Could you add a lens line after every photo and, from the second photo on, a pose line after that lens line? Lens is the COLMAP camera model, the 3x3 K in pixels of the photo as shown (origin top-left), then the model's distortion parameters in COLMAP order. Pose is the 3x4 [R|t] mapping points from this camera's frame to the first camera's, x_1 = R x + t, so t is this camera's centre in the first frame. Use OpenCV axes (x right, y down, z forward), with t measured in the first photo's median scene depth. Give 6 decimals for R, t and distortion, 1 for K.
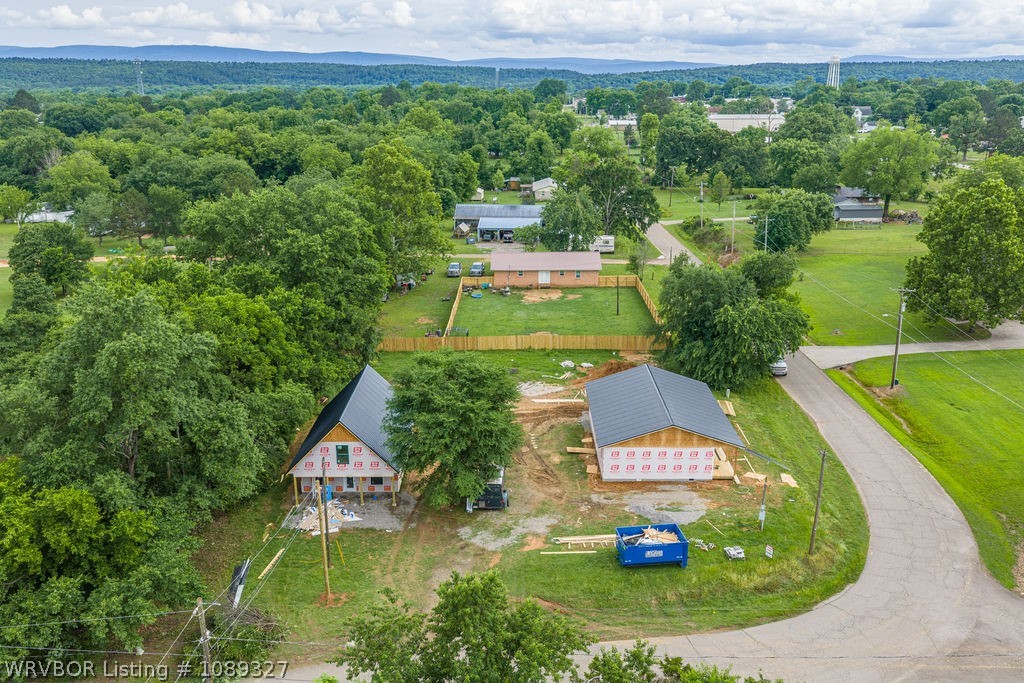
lens RADIAL K [[847.8, 0, 517.7], [0, 847.8, 337.3], [0, 0, 1]] dist [0.017953, -0.032943]
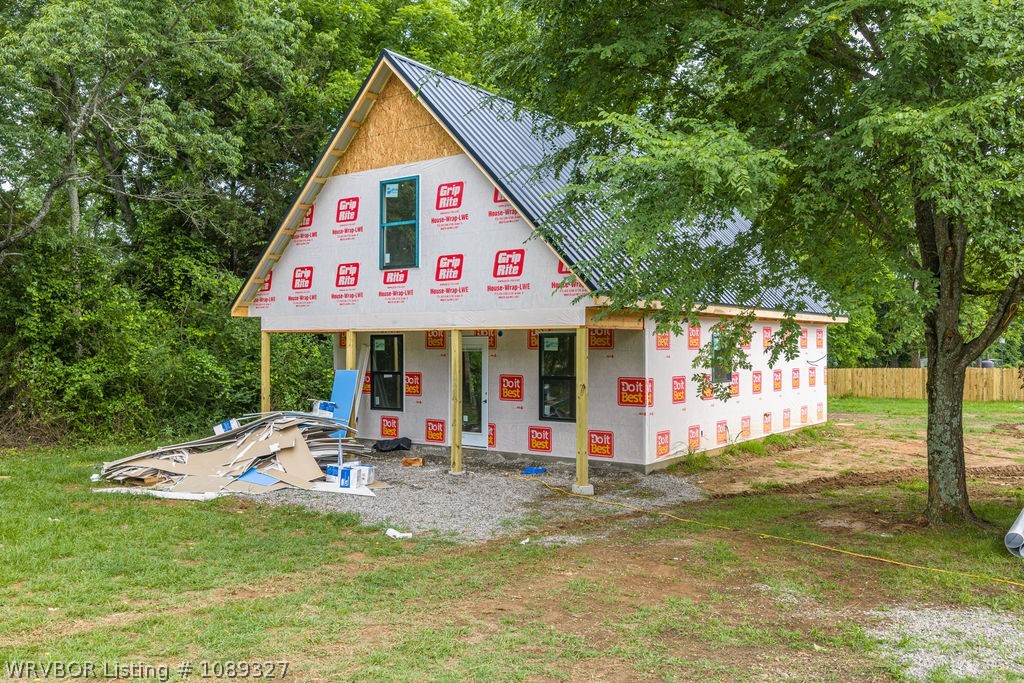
lens RADIAL K [[847.8, 0, 511.6], [0, 847.8, 342.3], [0, 0, 1]] dist [0.017953, -0.032943]
pose [[0.801474, -0.001362, -0.598028, -0.042039], [-0.176567, 0.954879, -0.238810, 0.210198], [0.571369, 0.296992, 0.765070, 0.816832]]
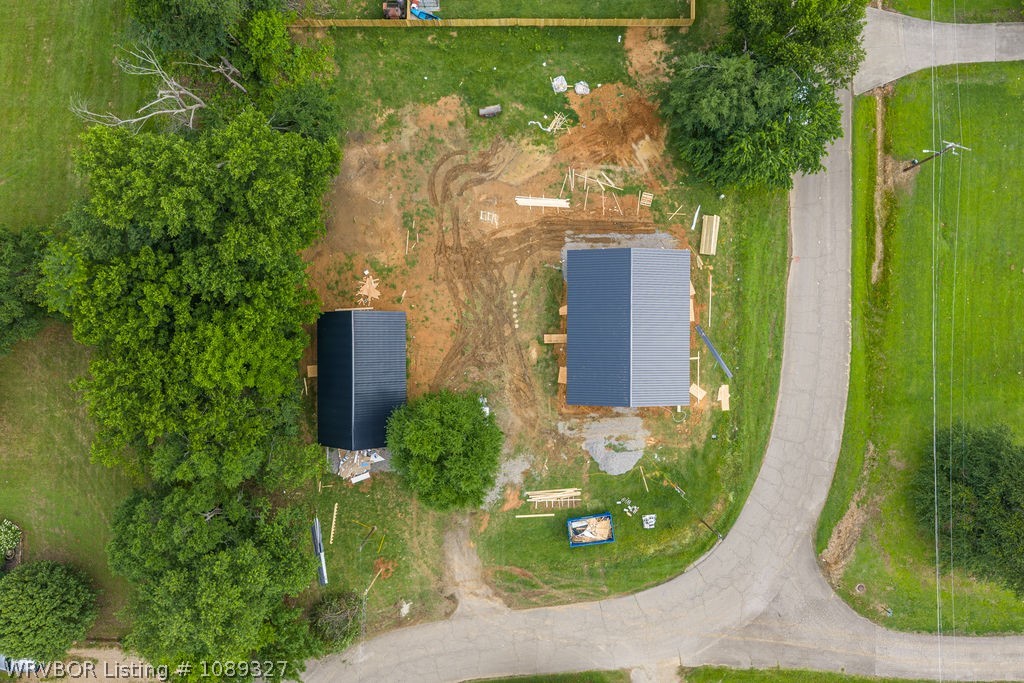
lens RADIAL K [[847.8, 0, 510.9], [0, 847.8, 340.6], [0, 0, 1]] dist [0.017953, -0.032943]
pose [[0.999918, 0.002515, -0.012560, 0.031361], [0.011318, 0.285769, 0.958232, -1.060575], [0.005999, -0.958295, 0.285717, 0.757236]]
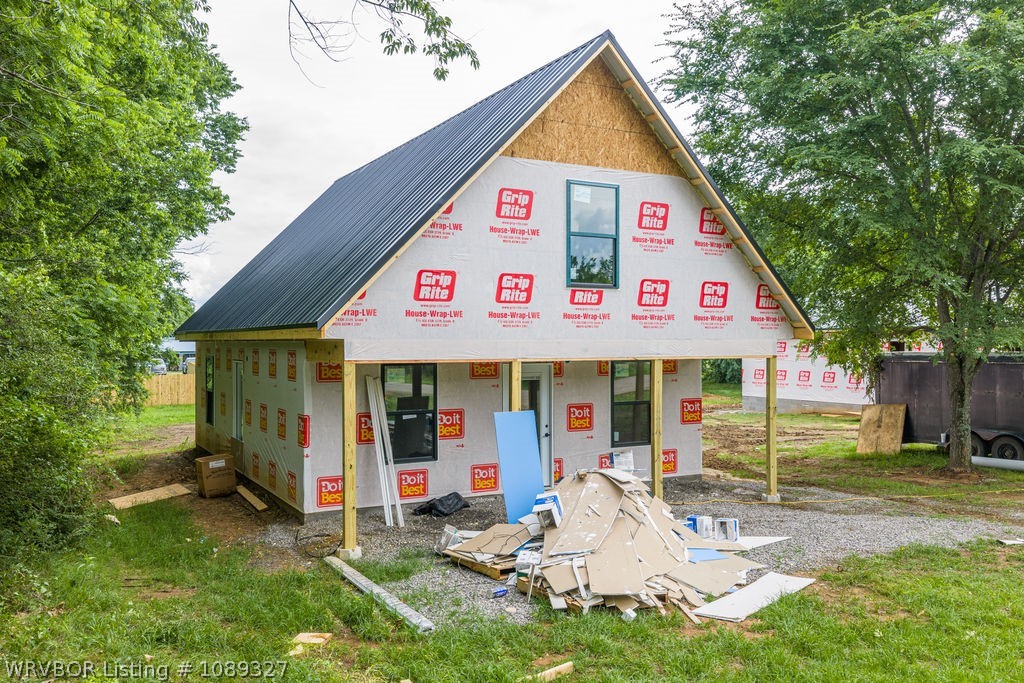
lens RADIAL K [[847.8, 0, 505.9], [0, 847.8, 340.8], [0, 0, 1]] dist [0.017953, -0.032943]
pose [[0.881211, -0.000309, 0.472723, -0.305218], [0.140652, 0.954882, -0.261568, 0.202220], [-0.451314, 0.296986, 0.841496, 0.816683]]
